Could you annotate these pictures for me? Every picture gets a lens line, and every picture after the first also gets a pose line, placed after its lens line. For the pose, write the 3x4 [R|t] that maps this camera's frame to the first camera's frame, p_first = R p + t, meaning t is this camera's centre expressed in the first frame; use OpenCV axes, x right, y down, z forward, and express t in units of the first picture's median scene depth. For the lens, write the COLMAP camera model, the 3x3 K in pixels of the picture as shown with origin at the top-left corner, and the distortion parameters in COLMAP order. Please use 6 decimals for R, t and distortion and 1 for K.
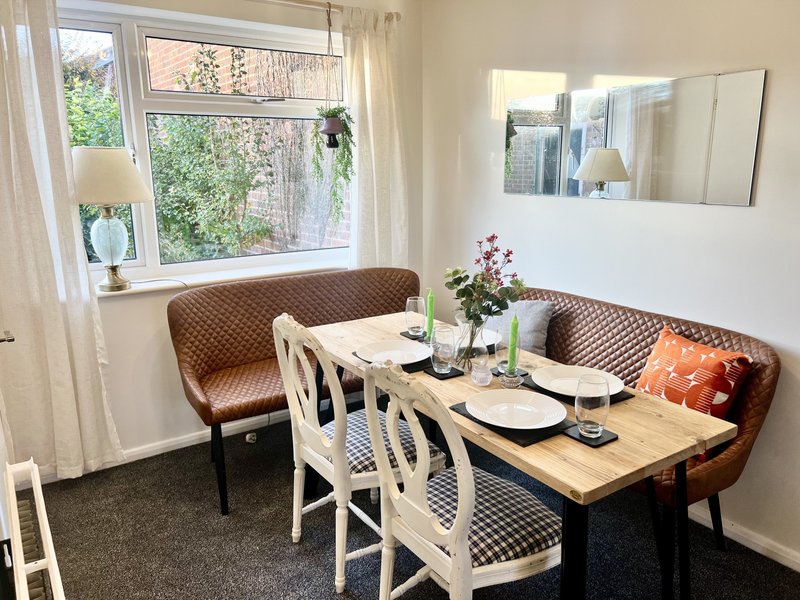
lens RADIAL K [[597.8, 0, 401.4], [0, 597.8, 315.3], [0, 0, 1]] dist [-0.051289, -0.000108]
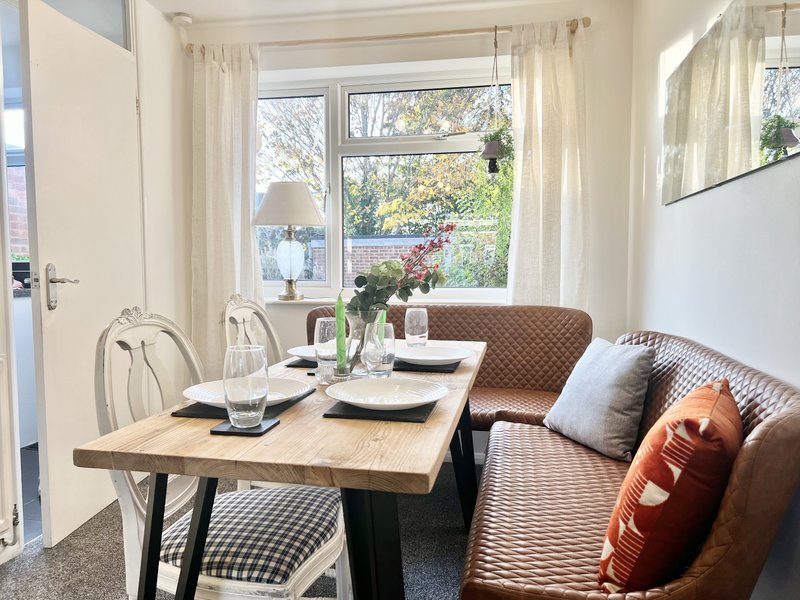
lens RADIAL K [[603.4, 0, 402.4], [0, 603.4, 303.6], [0, 0, 1]] dist [0.040816, -0.045289]
pose [[0.684568, 0.045789, -0.727509, 0.509999], [-0.173221, 0.979656, -0.101338, 0.044971], [0.708069, 0.195393, 0.678573, 0.293802]]
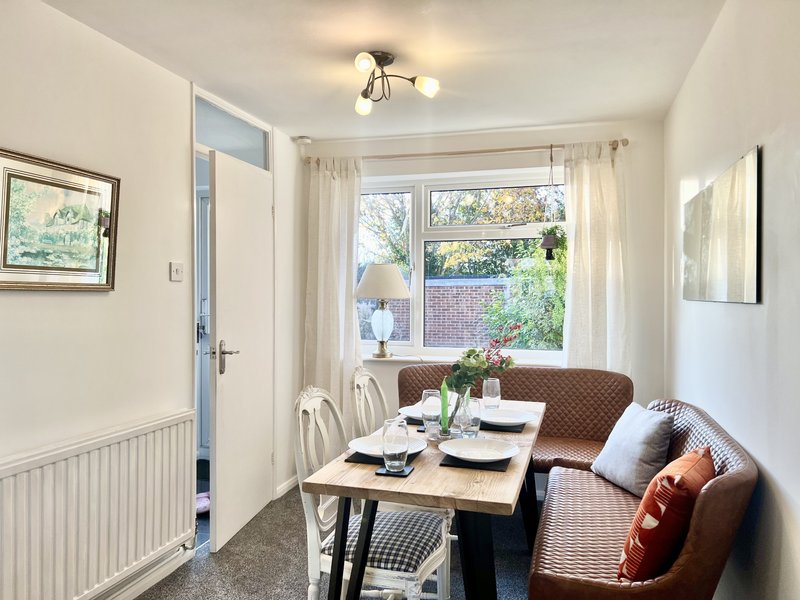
lens RADIAL K [[608.5, 0, 404.0], [0, 608.5, 293.9], [0, 0, 1]] dist [0.017589, -0.005800]
pose [[0.615315, 0.001942, -0.788279, 0.669637], [-0.189735, 0.970963, -0.145712, 0.011752], [0.765106, 0.239223, 0.597816, 0.084326]]
